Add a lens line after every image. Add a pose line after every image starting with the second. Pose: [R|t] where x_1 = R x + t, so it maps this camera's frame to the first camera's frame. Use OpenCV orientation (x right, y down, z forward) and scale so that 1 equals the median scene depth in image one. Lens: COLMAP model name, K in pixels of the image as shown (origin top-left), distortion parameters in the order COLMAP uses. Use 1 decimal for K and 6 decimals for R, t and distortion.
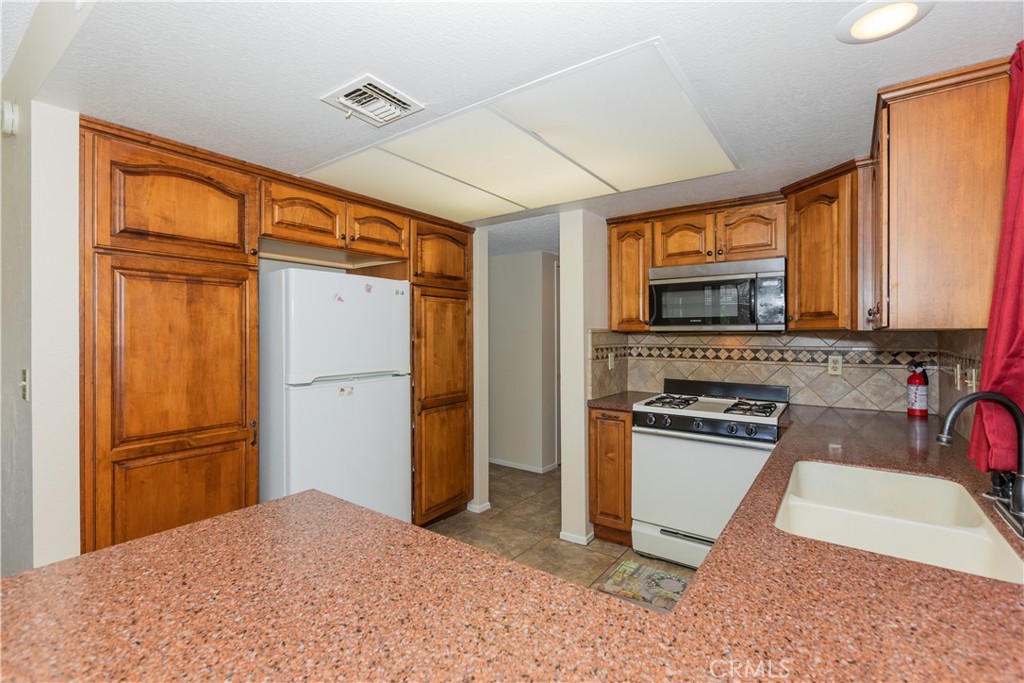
lens RADIAL K [[456.7, 0, 511.7], [0, 456.7, 331.5], [0, 0, 1]] dist [0.005637, -0.001237]
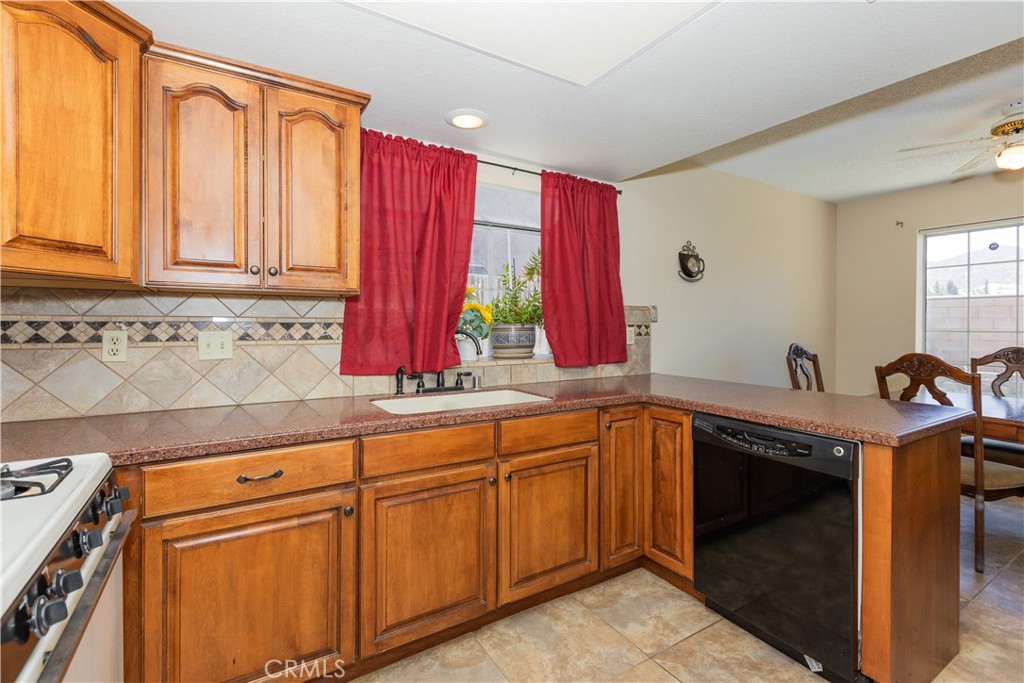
lens RADIAL K [[456.7, 0, 512.6], [0, 456.7, 329.9], [0, 0, 1]] dist [0.005637, -0.001237]
pose [[-0.930288, -0.004648, 0.366800, 0.001219], [-0.003436, 0.999986, 0.003956, 0.051126], [-0.366813, 0.002420, -0.930291, 1.210074]]
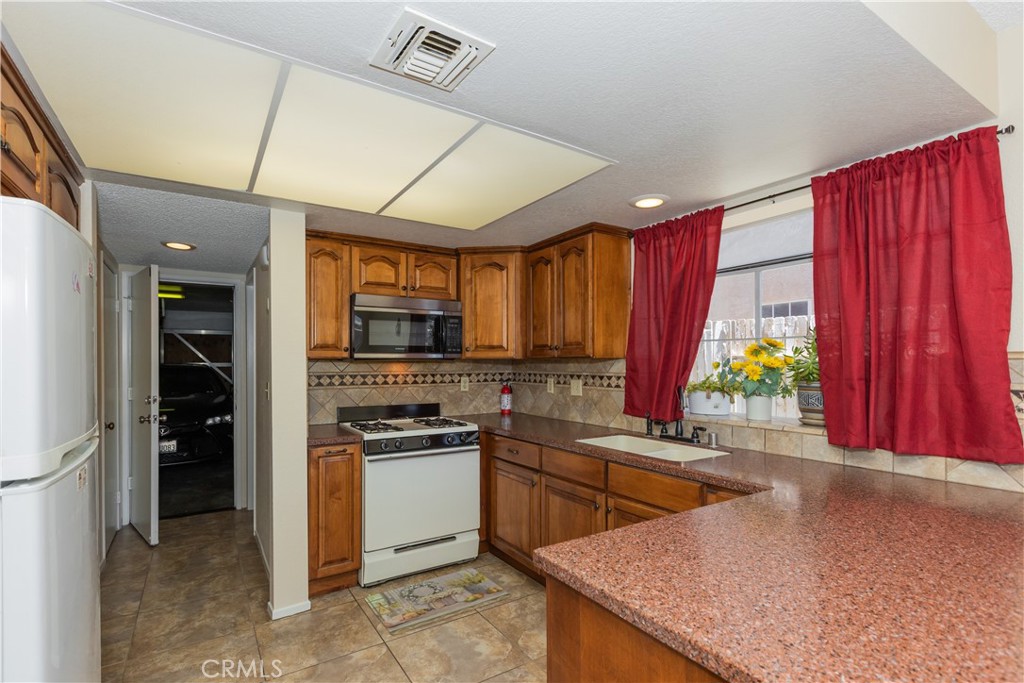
lens RADIAL K [[493.3, 0, 512.0], [0, 493.3, 356.0], [0, 0, 1]] dist [-0.002679, -0.001961]
pose [[0.350306, 0.012677, 0.936549, -0.668139], [-0.003714, 0.999919, -0.012145, 0.007879], [-0.936628, 0.000777, 0.350325, 0.382961]]
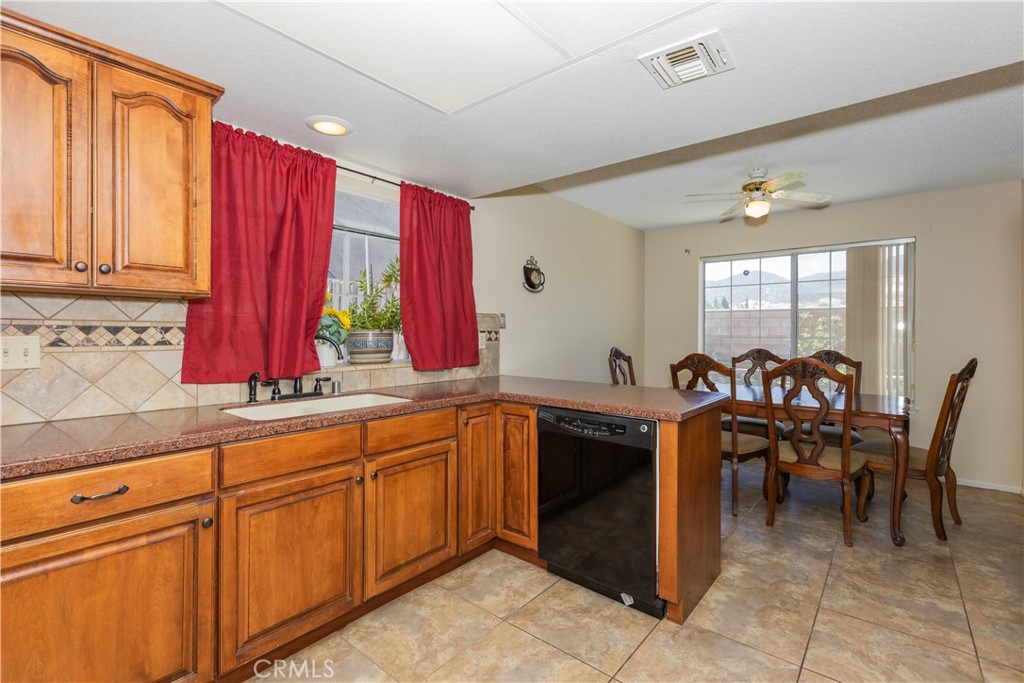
lens RADIAL K [[456.7, 0, 501.2], [0, 456.7, 336.3], [0, 0, 1]] dist [0.005637, -0.001237]
pose [[-0.997781, -0.004711, 0.066420, 0.013239], [-0.004565, 0.999987, 0.002344, 0.053803], [-0.066430, 0.002036, -0.997789, 1.280350]]
